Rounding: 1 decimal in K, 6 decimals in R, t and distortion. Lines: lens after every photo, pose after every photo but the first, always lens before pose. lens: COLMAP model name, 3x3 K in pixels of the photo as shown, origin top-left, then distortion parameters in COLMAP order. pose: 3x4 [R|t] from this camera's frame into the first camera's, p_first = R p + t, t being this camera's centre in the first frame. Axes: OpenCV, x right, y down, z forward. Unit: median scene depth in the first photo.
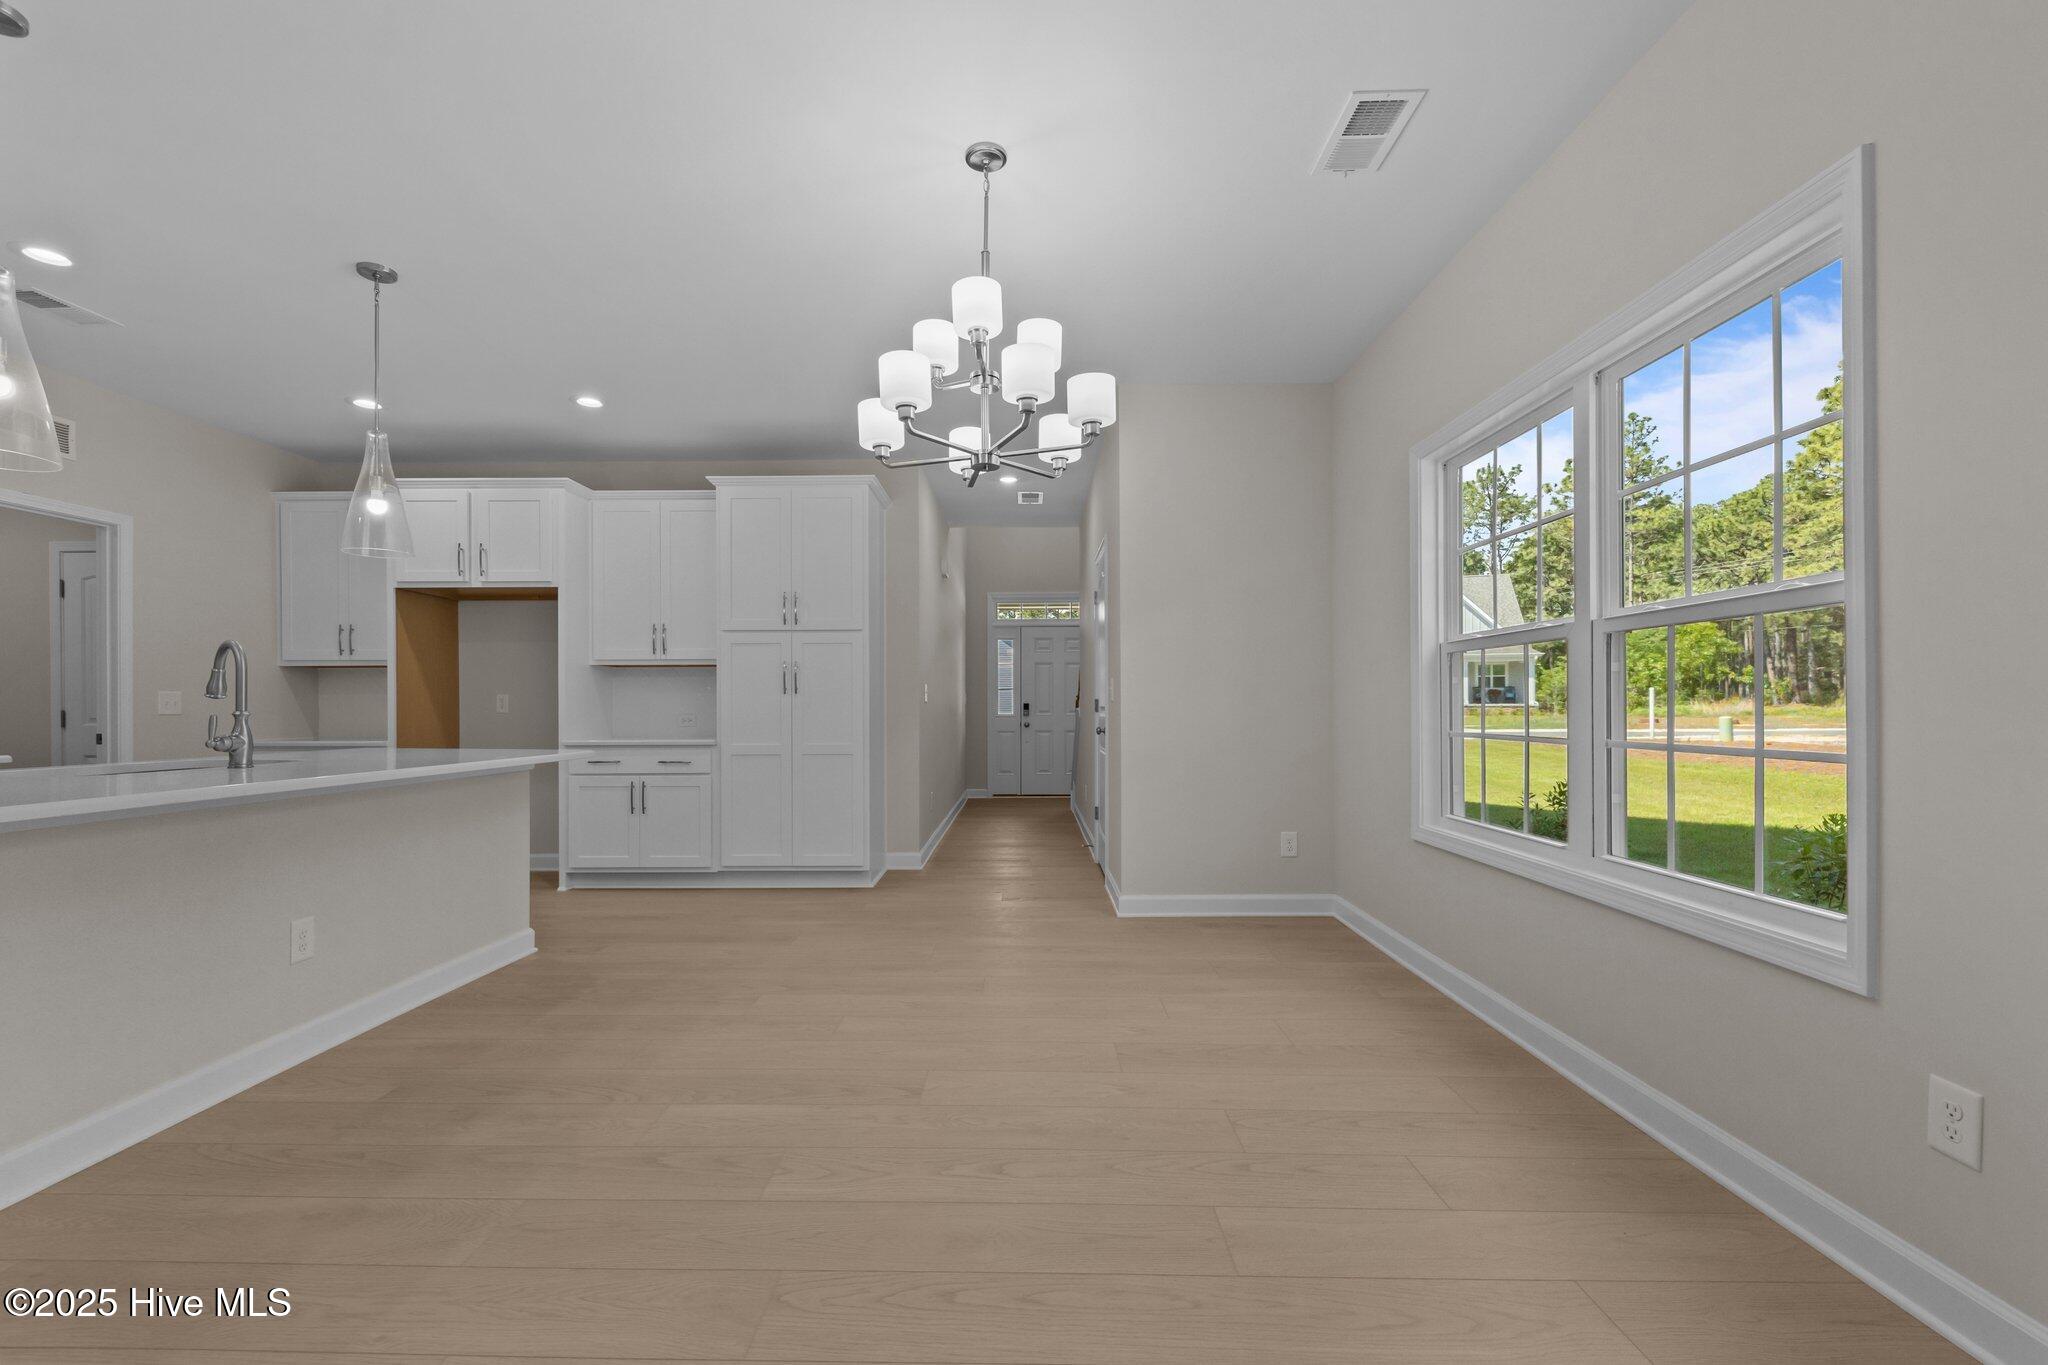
lens RADIAL K [[857.6, 0, 1007.0], [0, 857.6, 704.3], [0, 0, 1]] dist [0.014110, -0.006334]
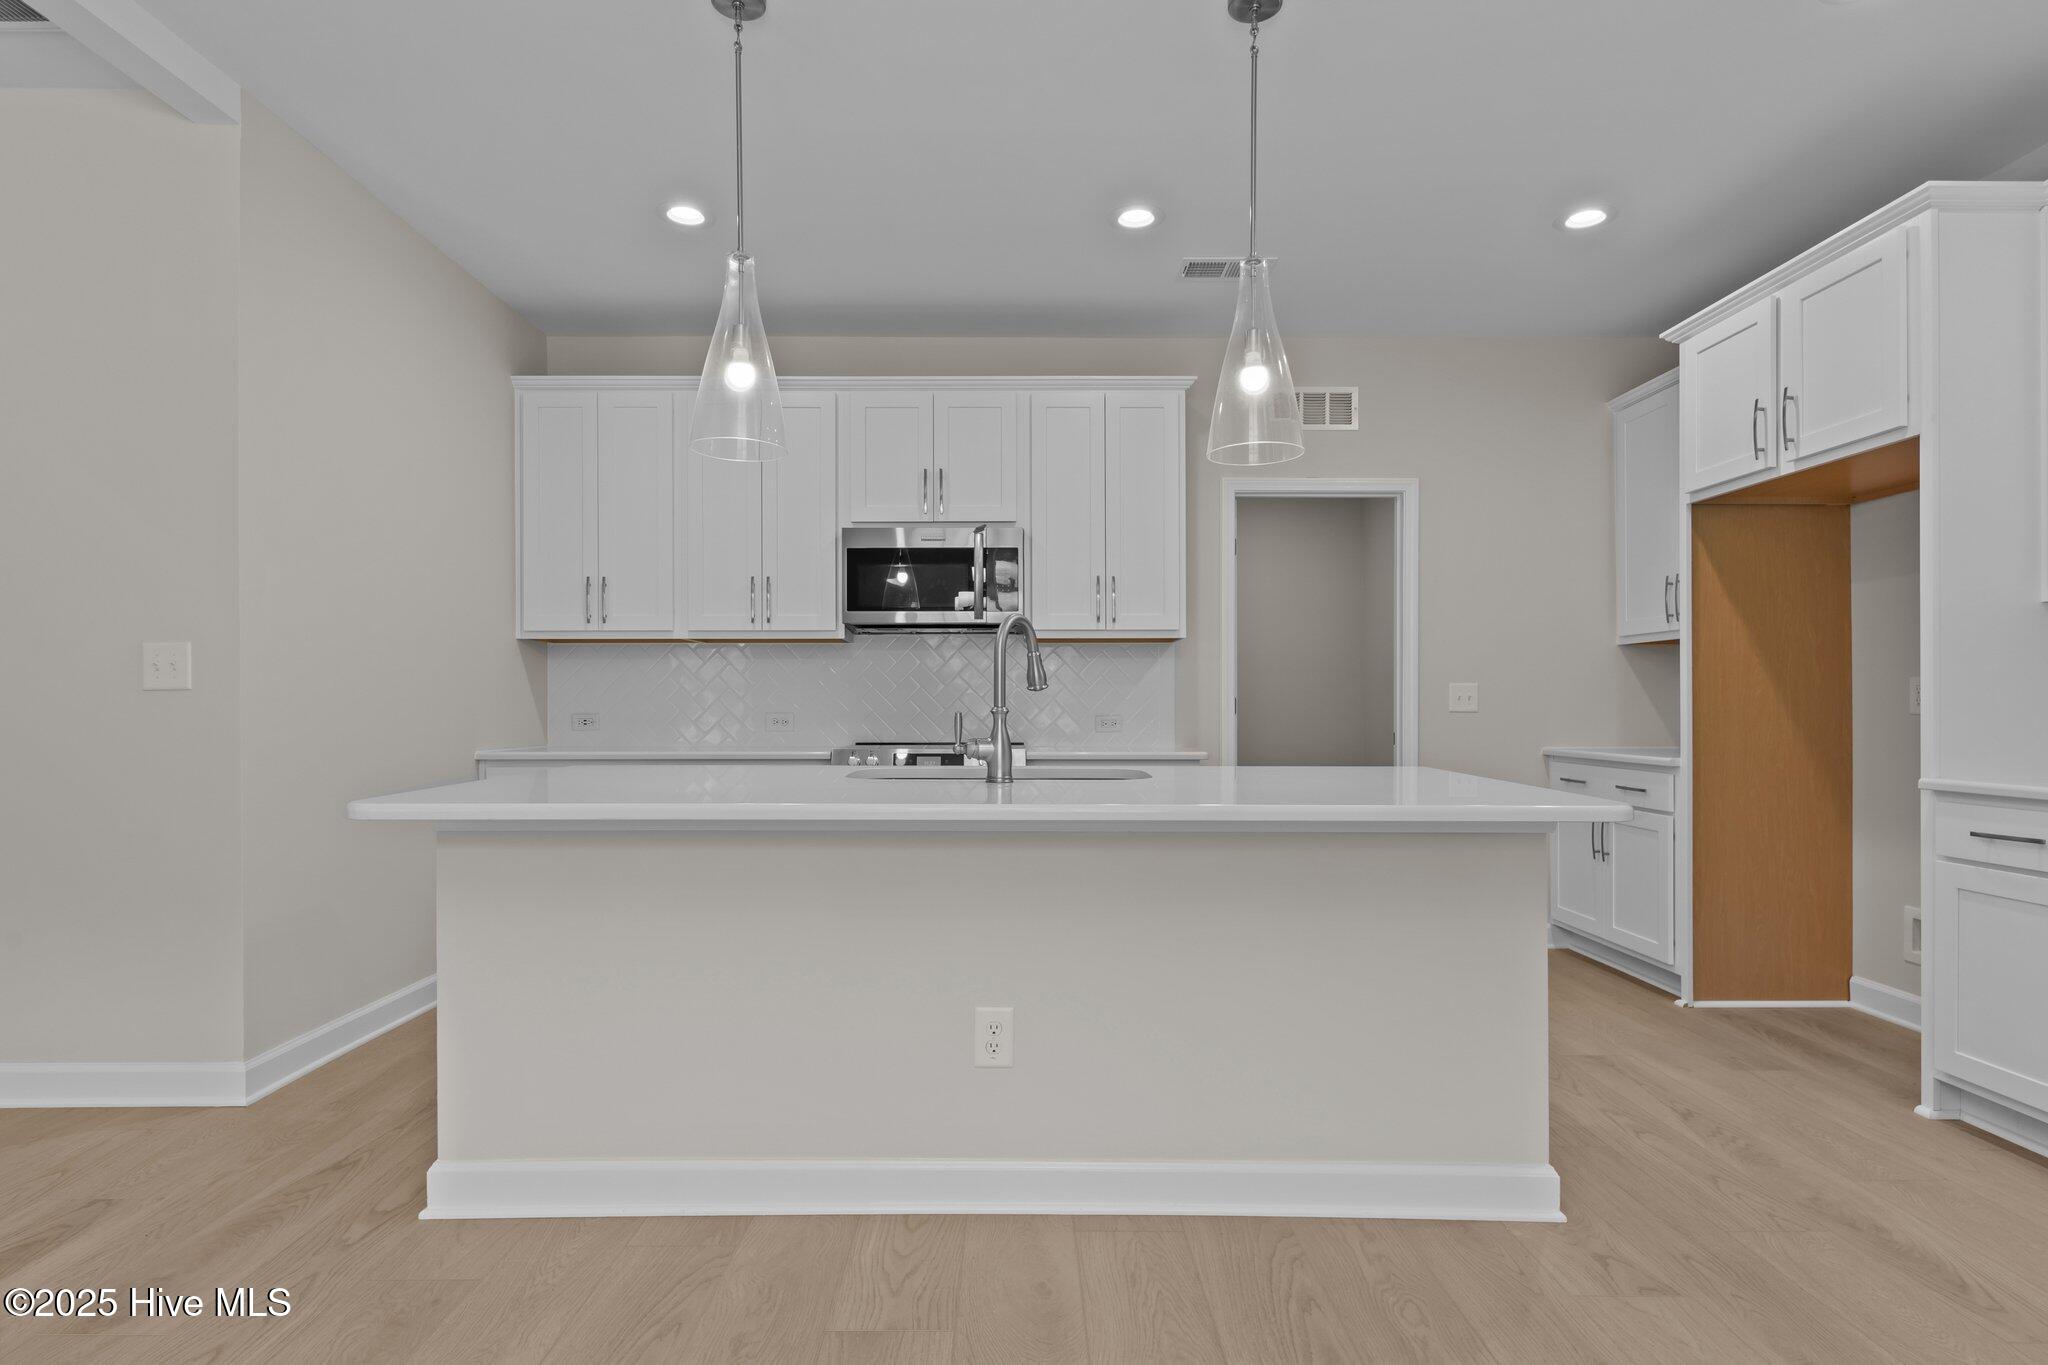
lens RADIAL K [[1060.4, 0, 1021.0], [0, 1060.4, 703.3], [0, 0, 1]] dist [0.004967, -0.003355]
pose [[0.033628, 0.000822, -0.999434, 0.018183], [0.002113, 0.999997, 0.000893, 0.002410], [0.999432, -0.002142, 0.033626, 0.521012]]
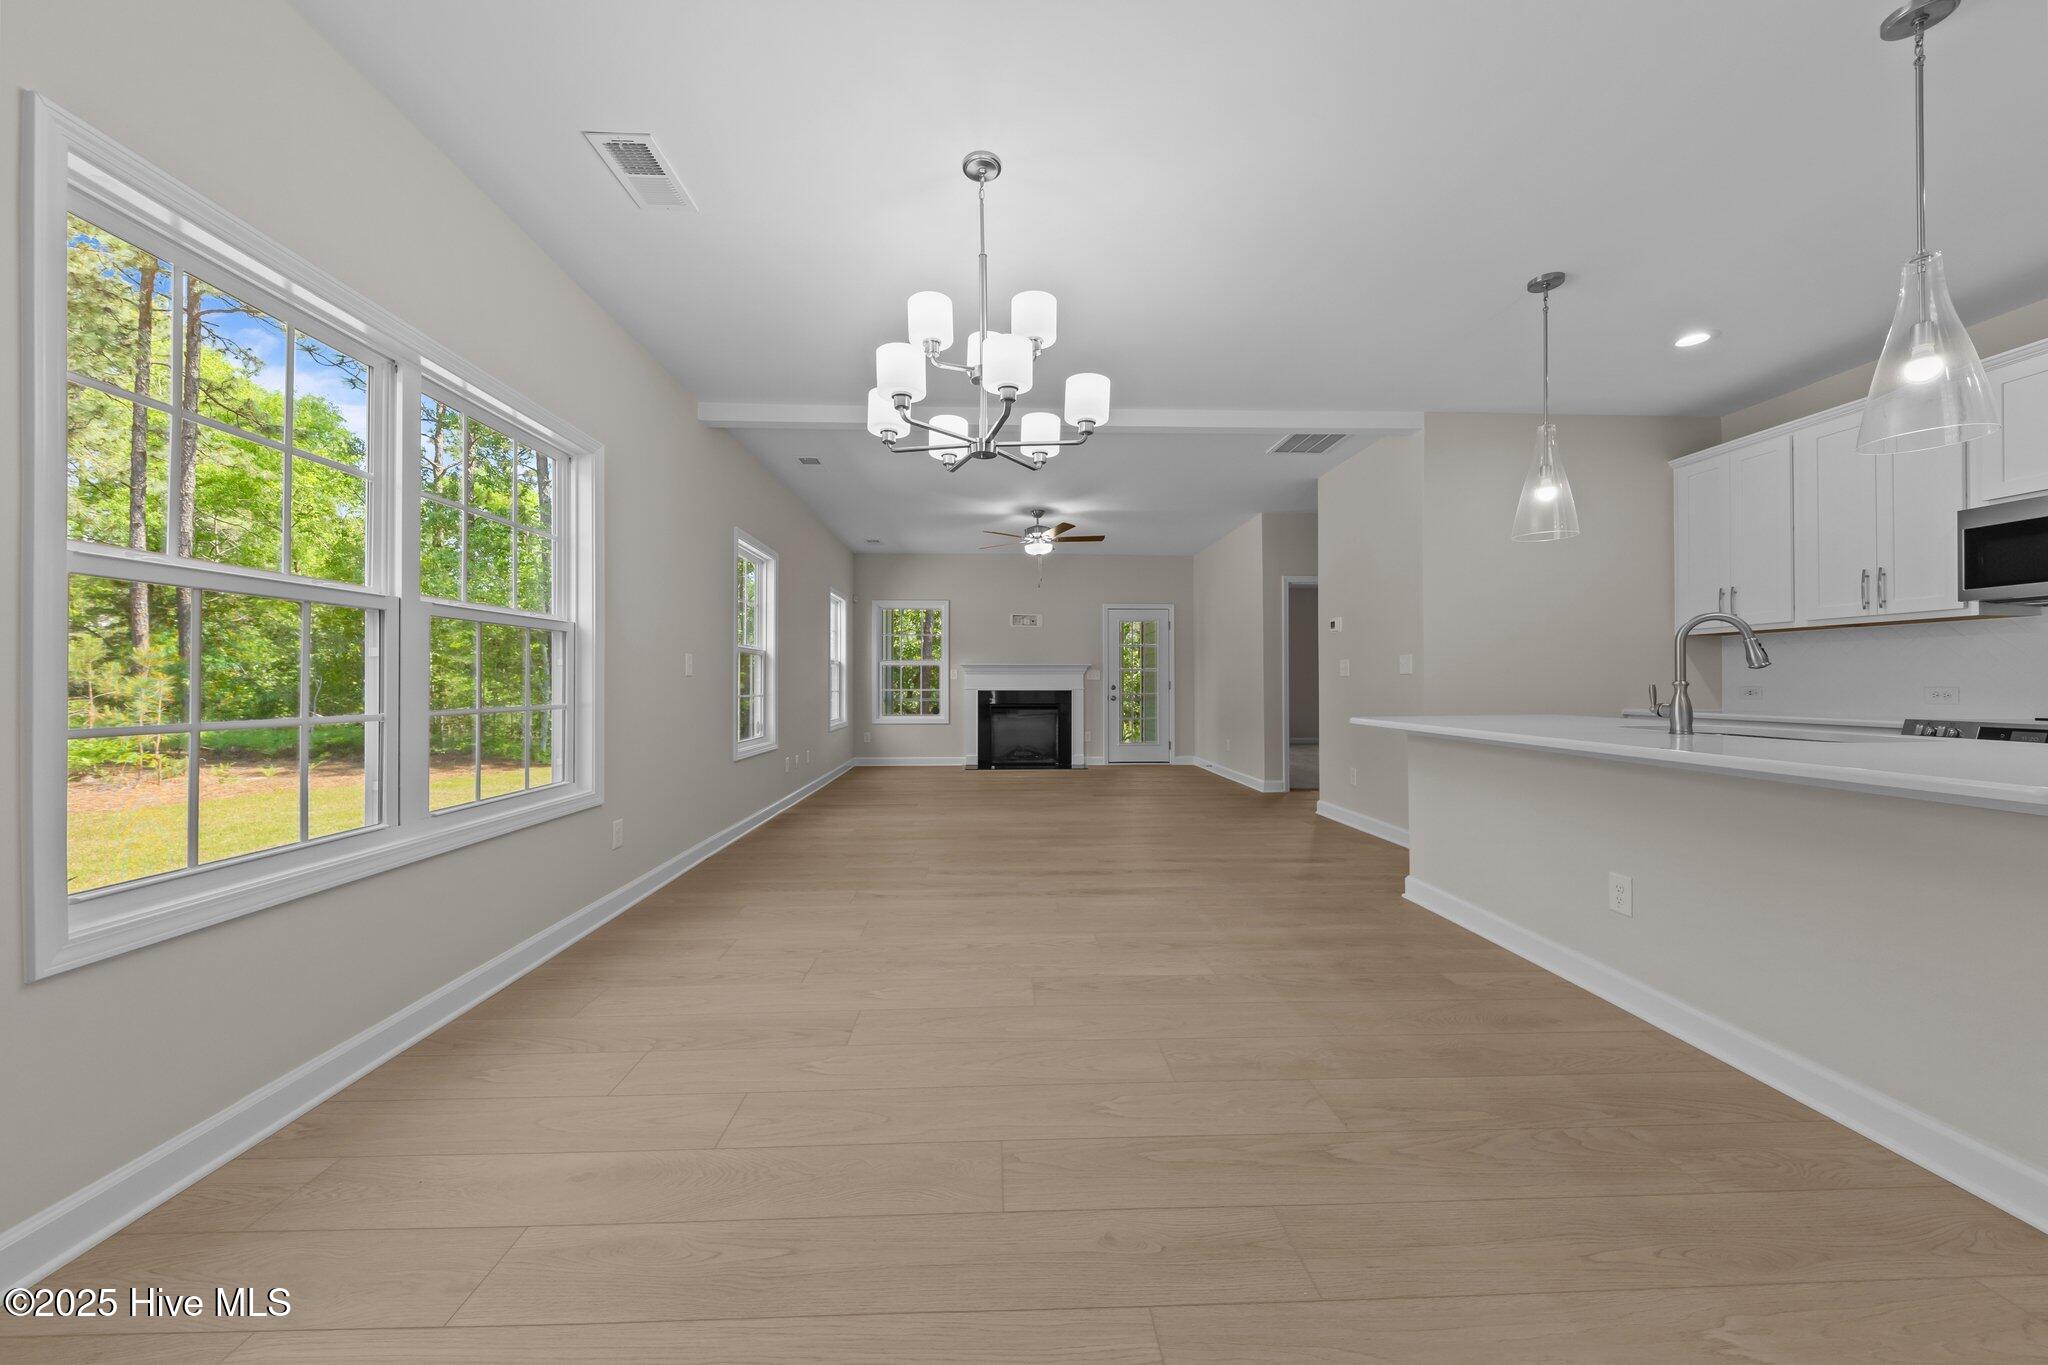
lens RADIAL K [[711.3, 0, 1011.6], [0, 711.3, 680.6], [0, 0, 1]] dist [0.005568, -0.001643]
pose [[-0.998271, 0.004943, -0.058565, -0.004807], [0.005236, 0.999975, -0.004838, 0.004093], [0.058539, -0.005136, -0.998272, 0.966609]]
